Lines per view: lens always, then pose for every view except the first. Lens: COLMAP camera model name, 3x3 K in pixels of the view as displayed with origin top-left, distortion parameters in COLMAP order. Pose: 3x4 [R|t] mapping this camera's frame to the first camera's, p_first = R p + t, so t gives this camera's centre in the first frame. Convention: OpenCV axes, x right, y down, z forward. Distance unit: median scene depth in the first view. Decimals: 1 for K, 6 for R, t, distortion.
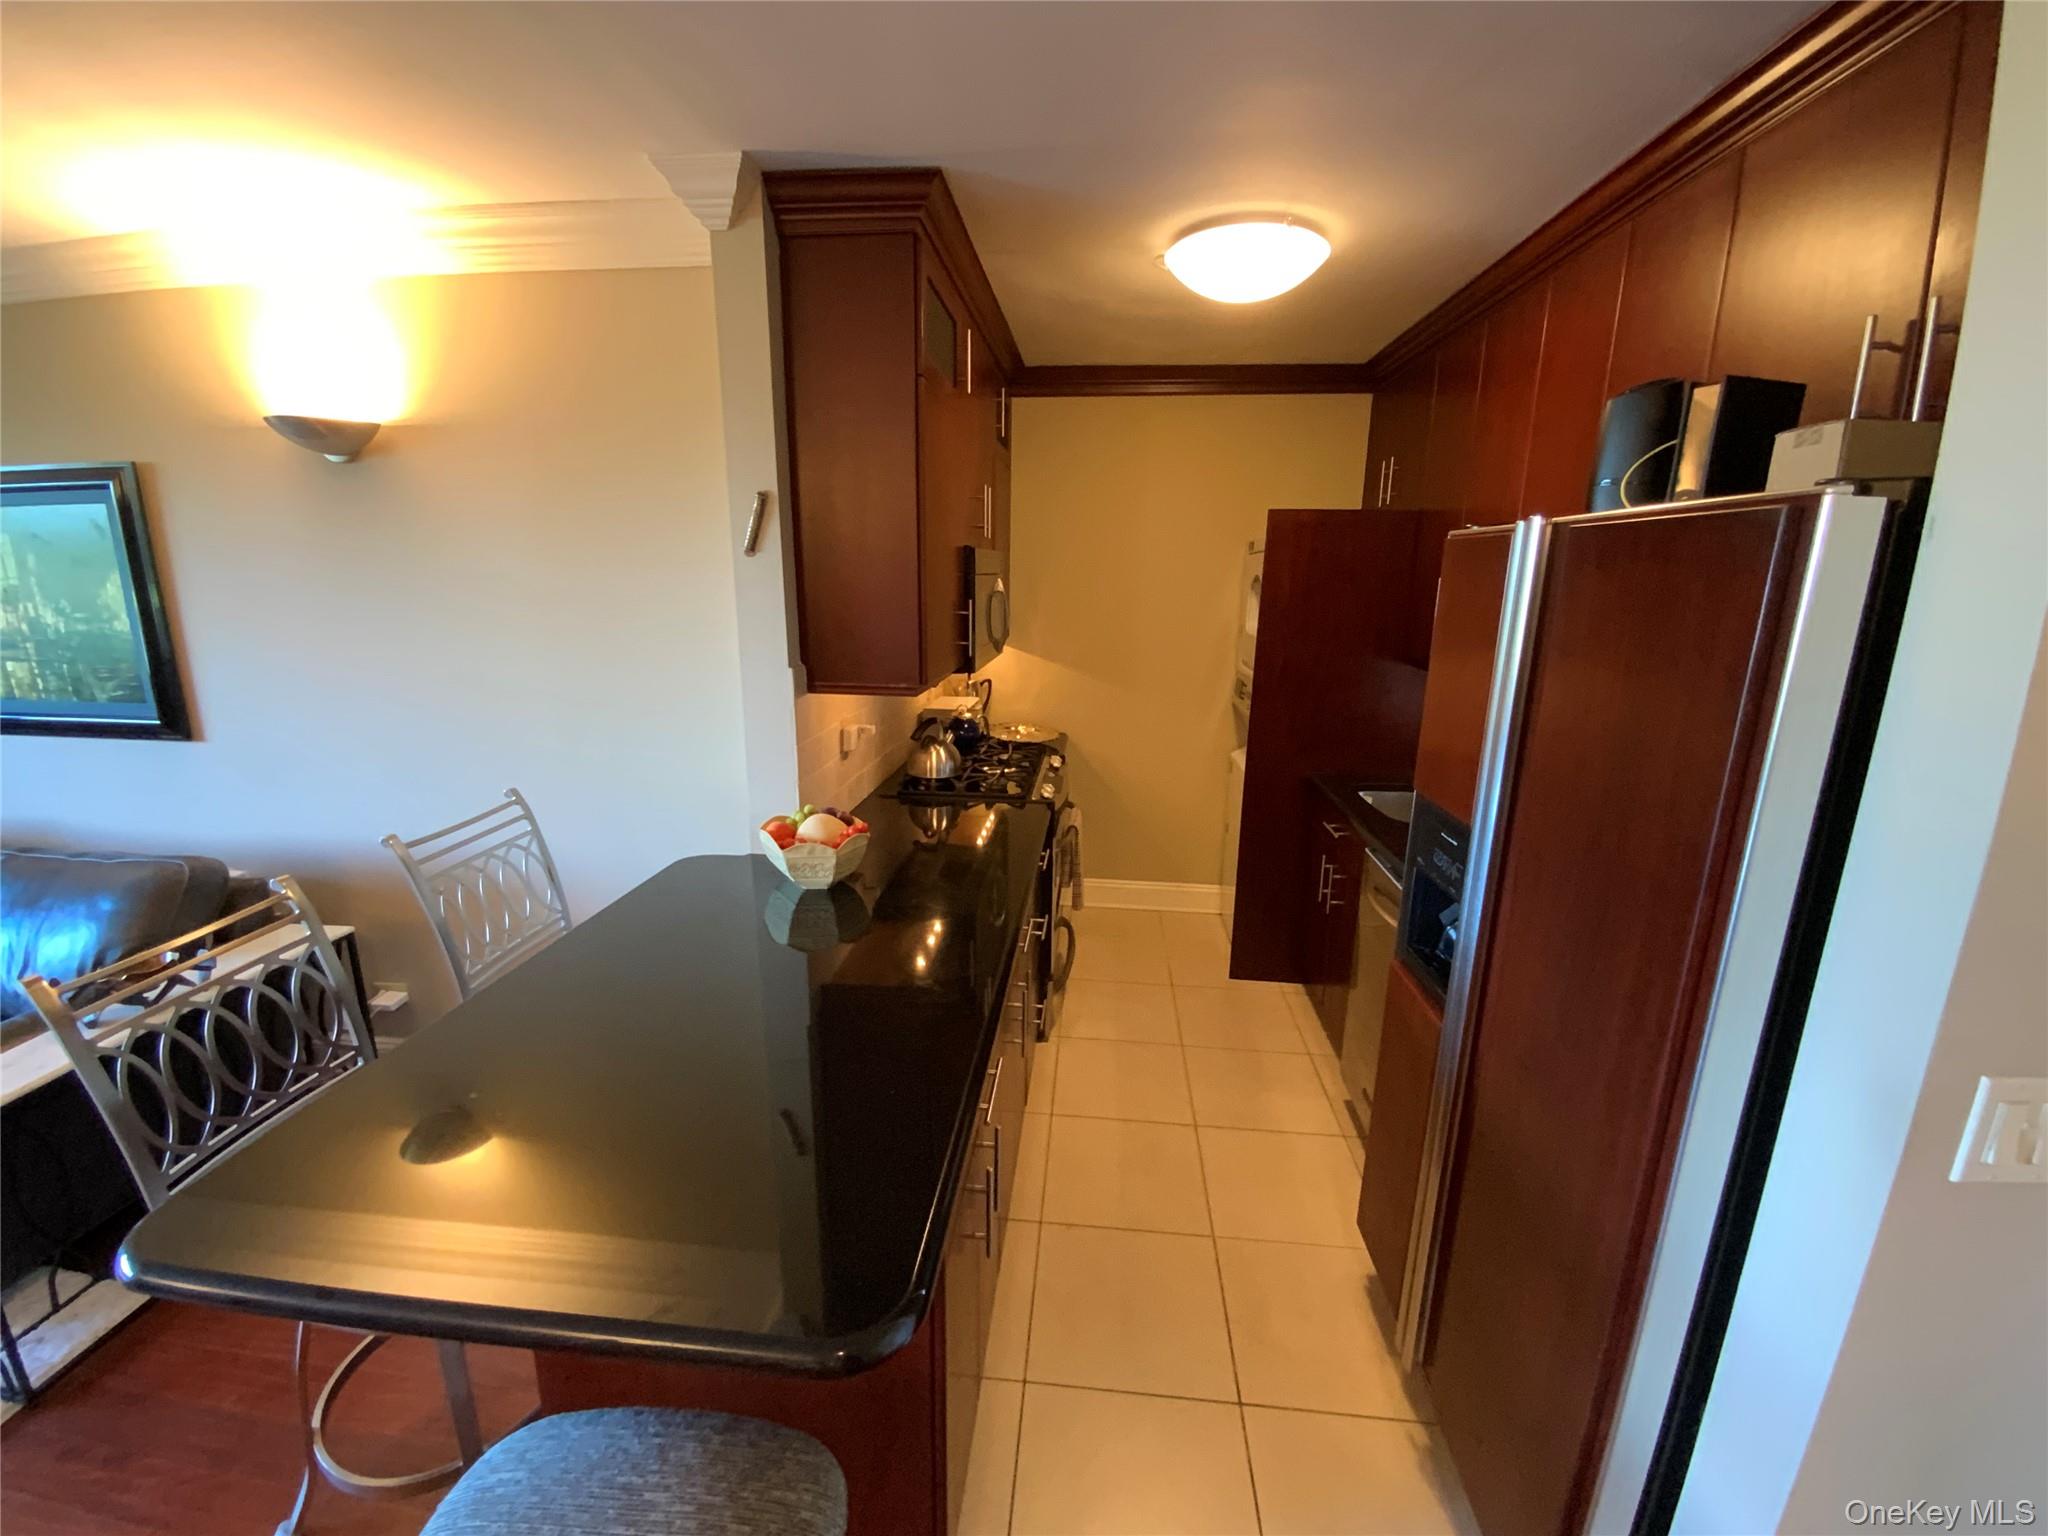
lens RADIAL K [[829.0, 0, 1025.0], [0, 829.0, 770.7], [0, 0, 1]] dist [0.023982, -0.020943]
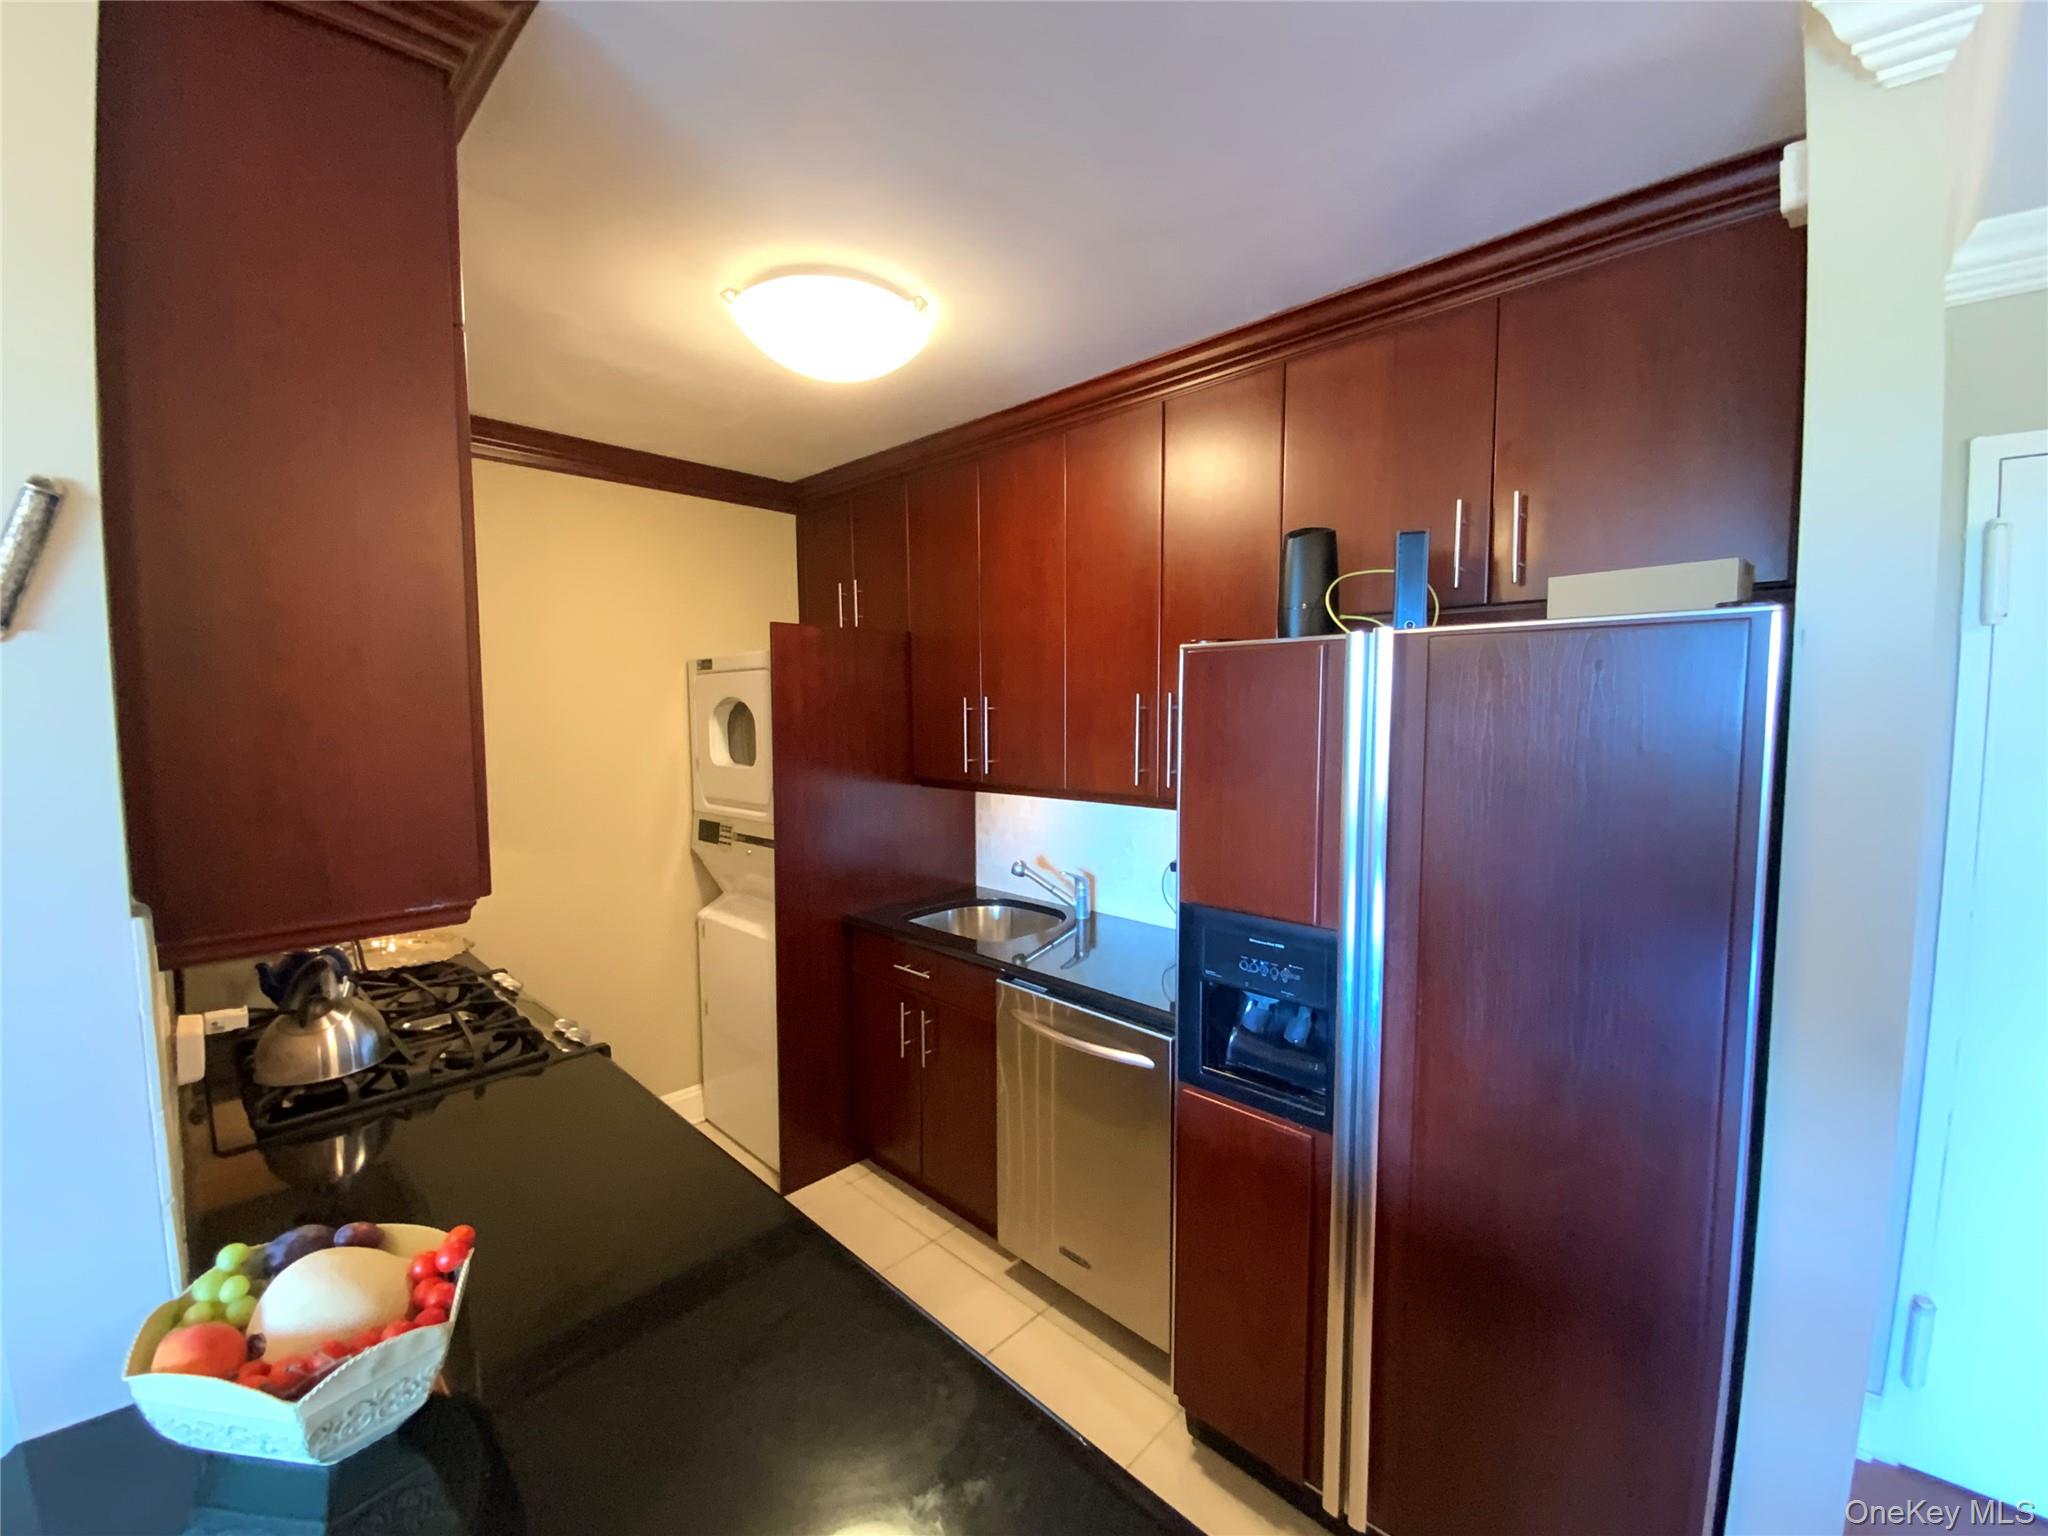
lens RADIAL K [[829.0, 0, 1025.0], [0, 829.0, 770.7], [0, 0, 1]] dist [0.023982, -0.020943]
pose [[0.620553, -0.074697, 0.780599, -0.271305], [0.193813, 0.979179, -0.060376, -0.073535], [-0.759836, 0.188757, 0.622110, 0.356039]]
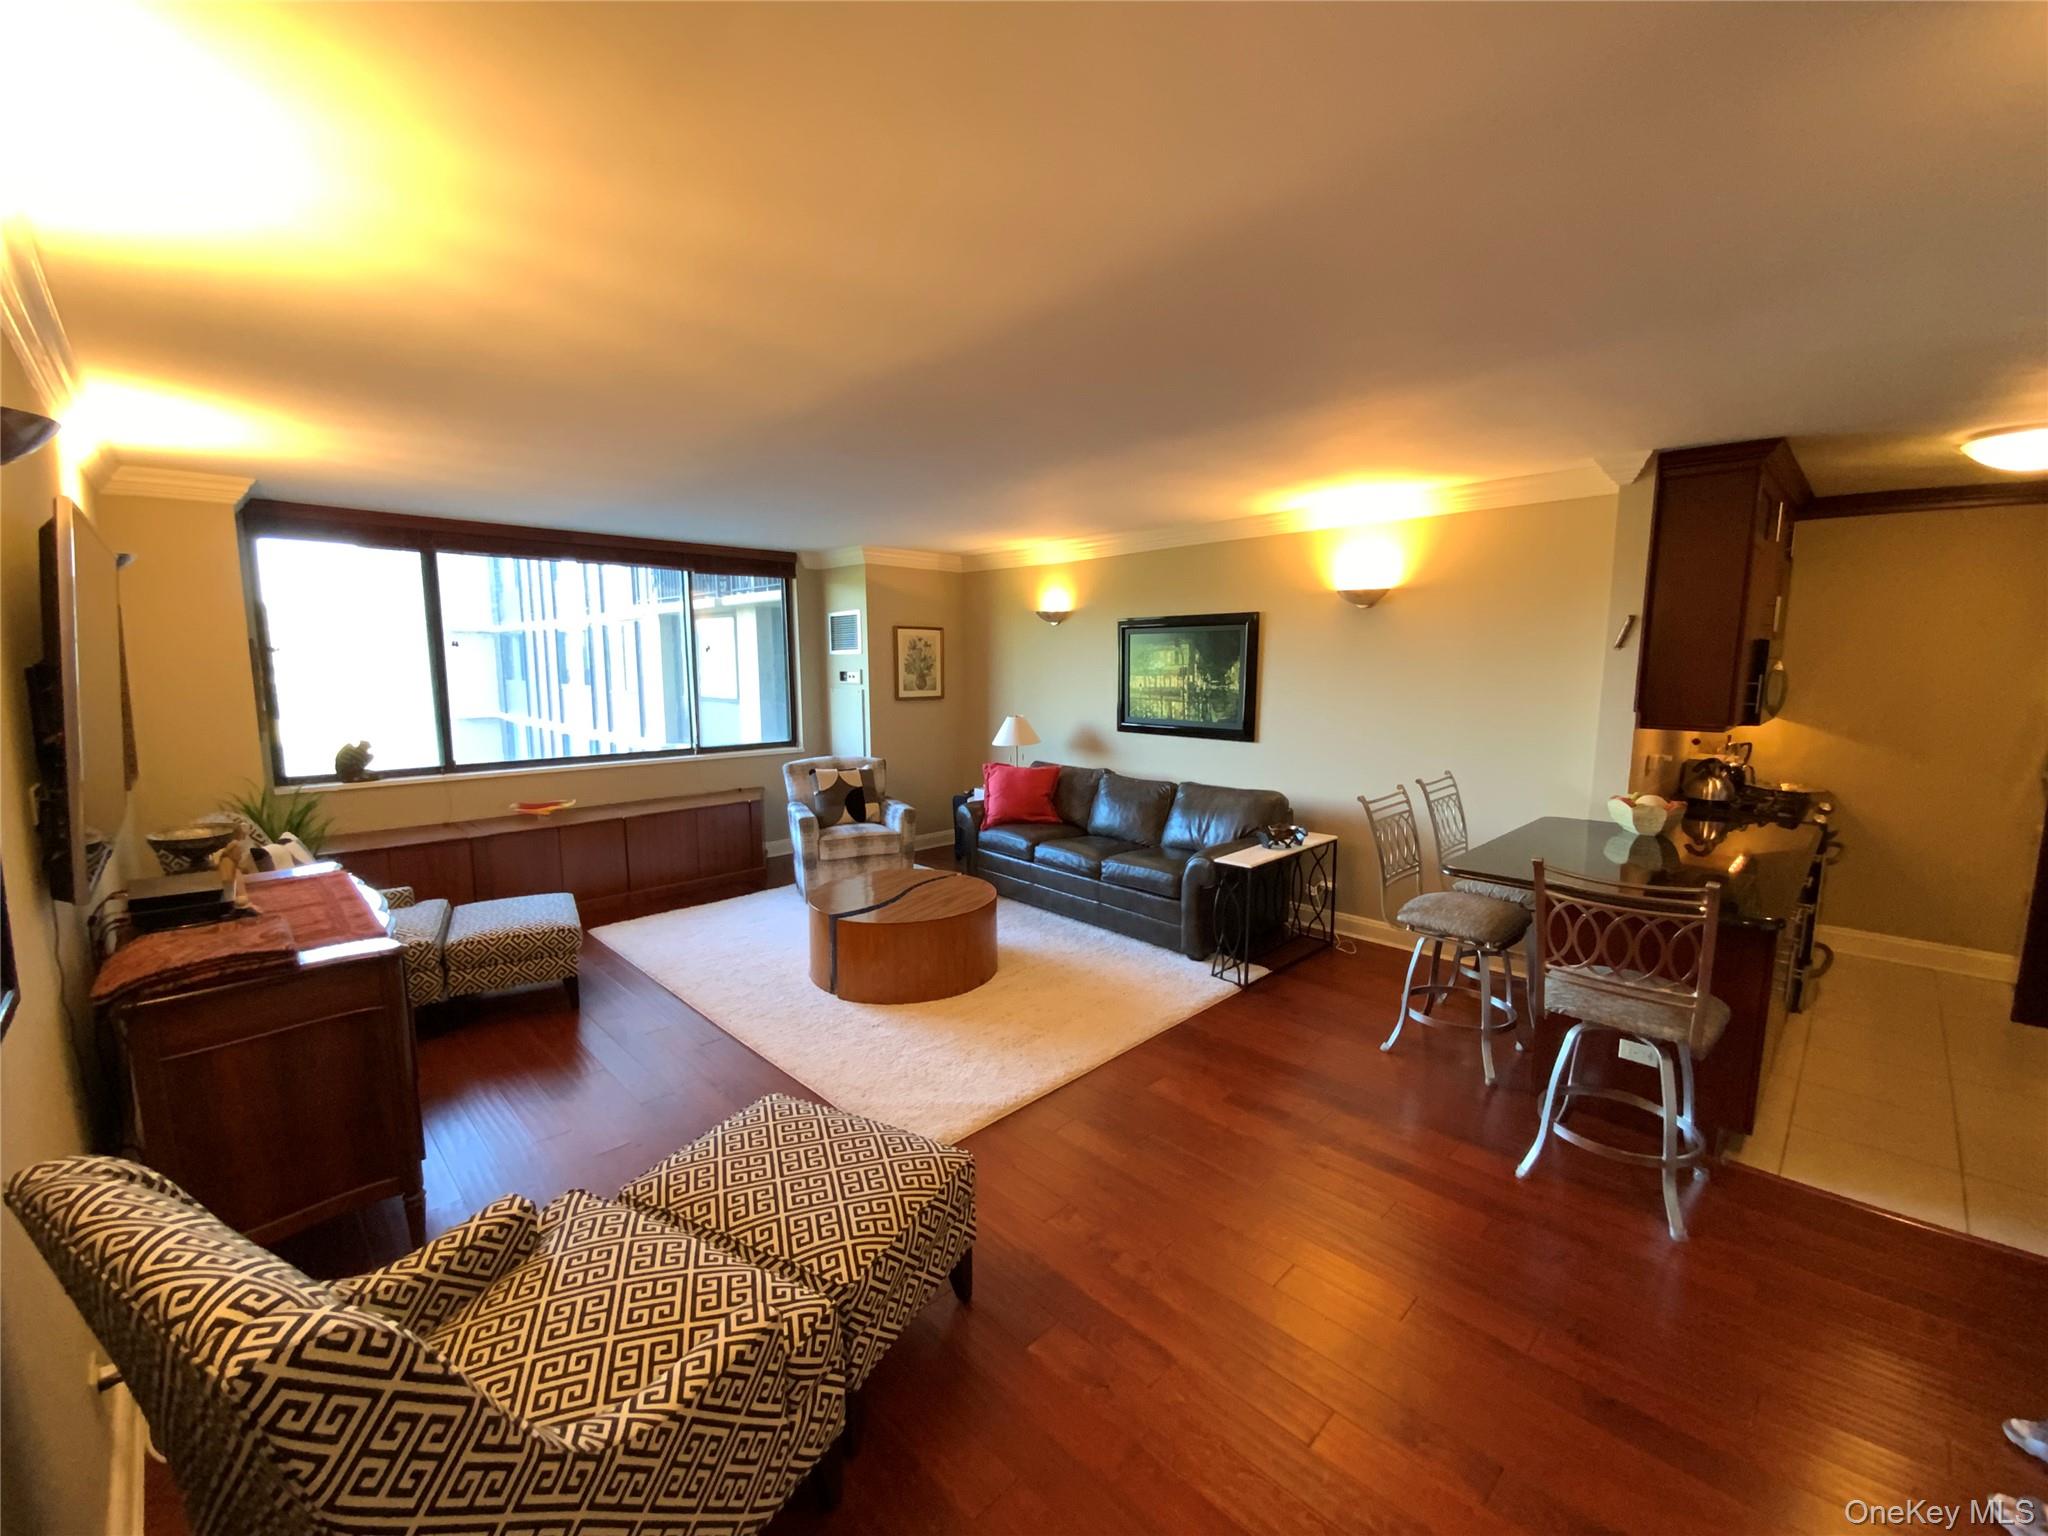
lens RADIAL K [[823.5, 0, 1024.0], [0, 823.5, 768.0], [0, 0, 1]] dist [-0.001547, -0.000211]
pose [[0.760087, 0.071906, -0.645831, -0.112013], [-0.140143, 0.988610, -0.054866, 0.224806], [0.634530, 0.132212, 0.761507, -0.936630]]
